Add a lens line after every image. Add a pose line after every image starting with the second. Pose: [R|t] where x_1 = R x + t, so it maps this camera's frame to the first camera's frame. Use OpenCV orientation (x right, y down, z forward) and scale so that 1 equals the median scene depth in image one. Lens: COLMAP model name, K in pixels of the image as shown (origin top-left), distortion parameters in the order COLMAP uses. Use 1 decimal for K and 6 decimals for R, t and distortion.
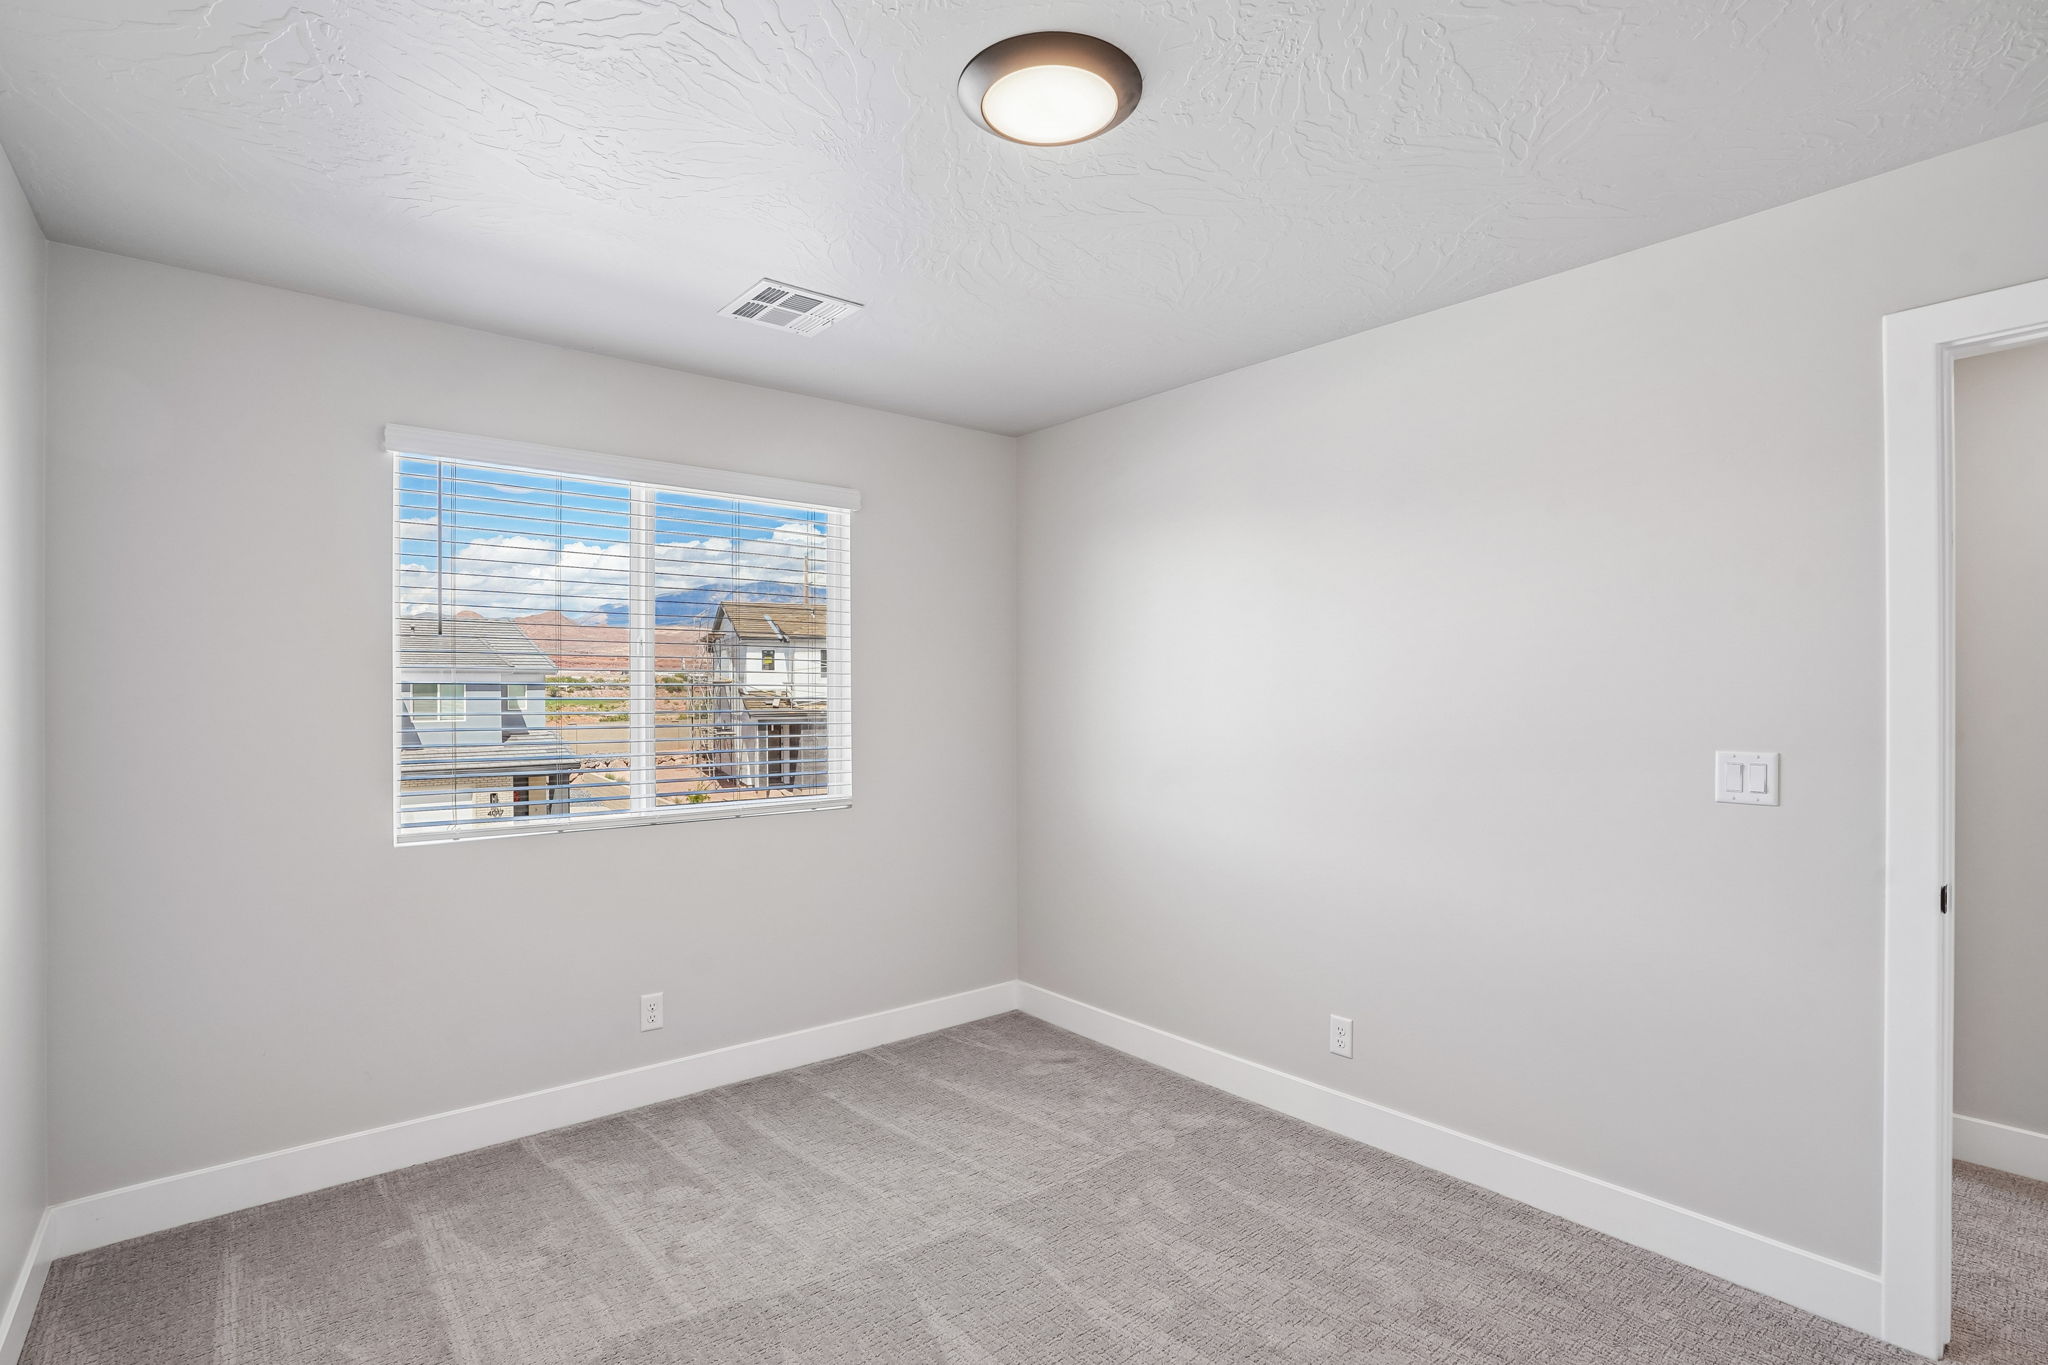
lens RADIAL K [[977.6, 0, 1016.3], [0, 977.6, 672.7], [0, 0, 1]] dist [-0.075996, 0.031342]
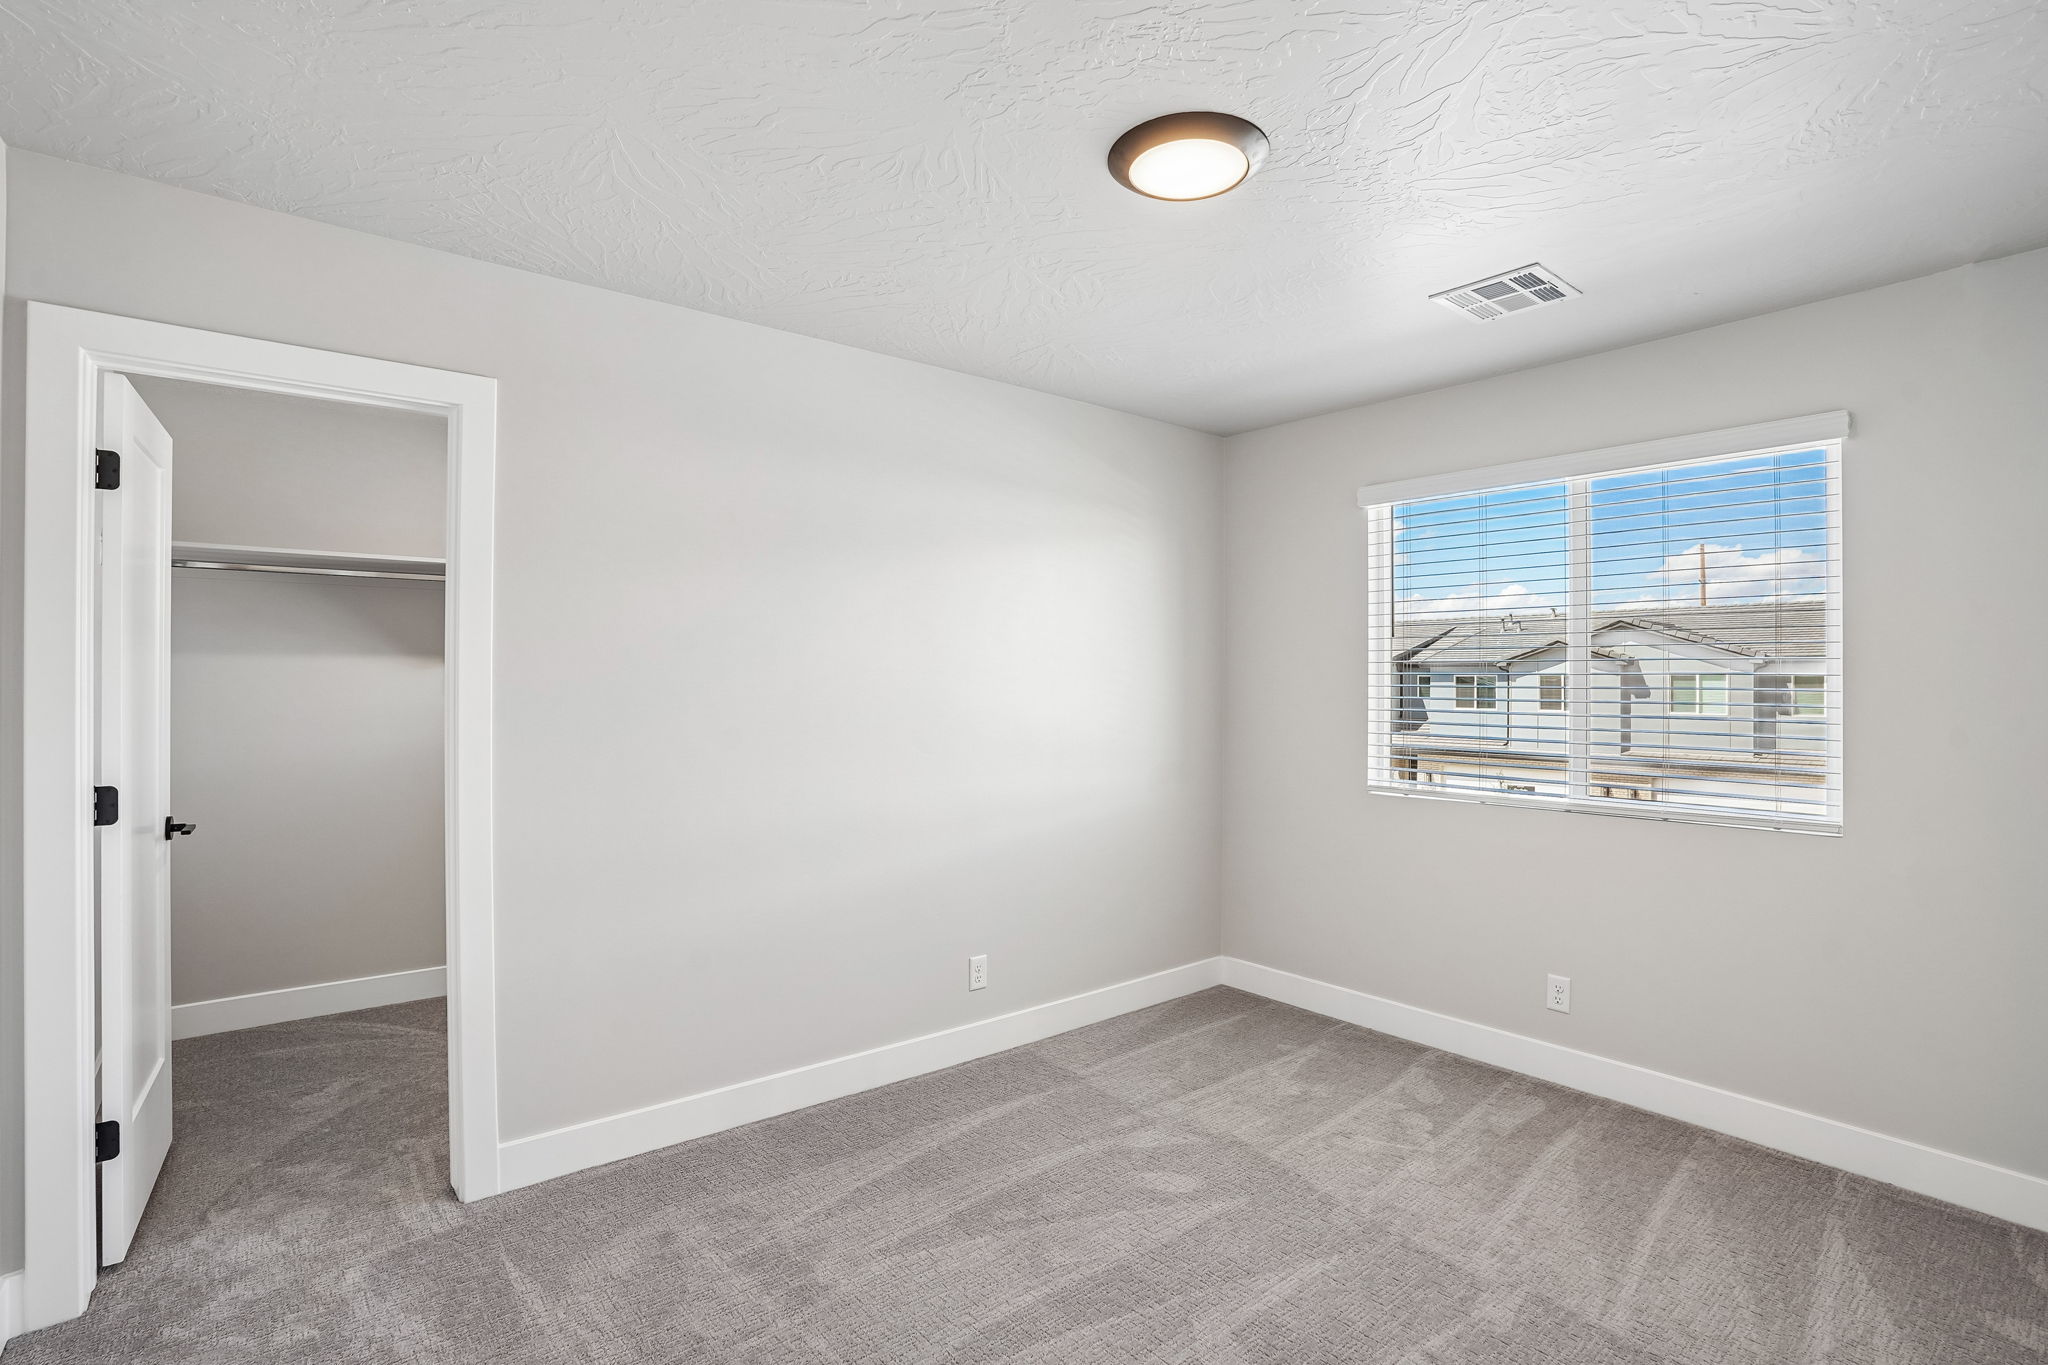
lens RADIAL K [[977.6, 0, 1016.3], [0, 977.6, 672.7], [0, 0, 1]] dist [-0.075996, 0.031342]
pose [[-0.012825, -0.000909, -0.999917, 0.843033], [0.017793, 0.999841, -0.001137, 0.000330], [0.999759, -0.017806, -0.012806, 0.572176]]
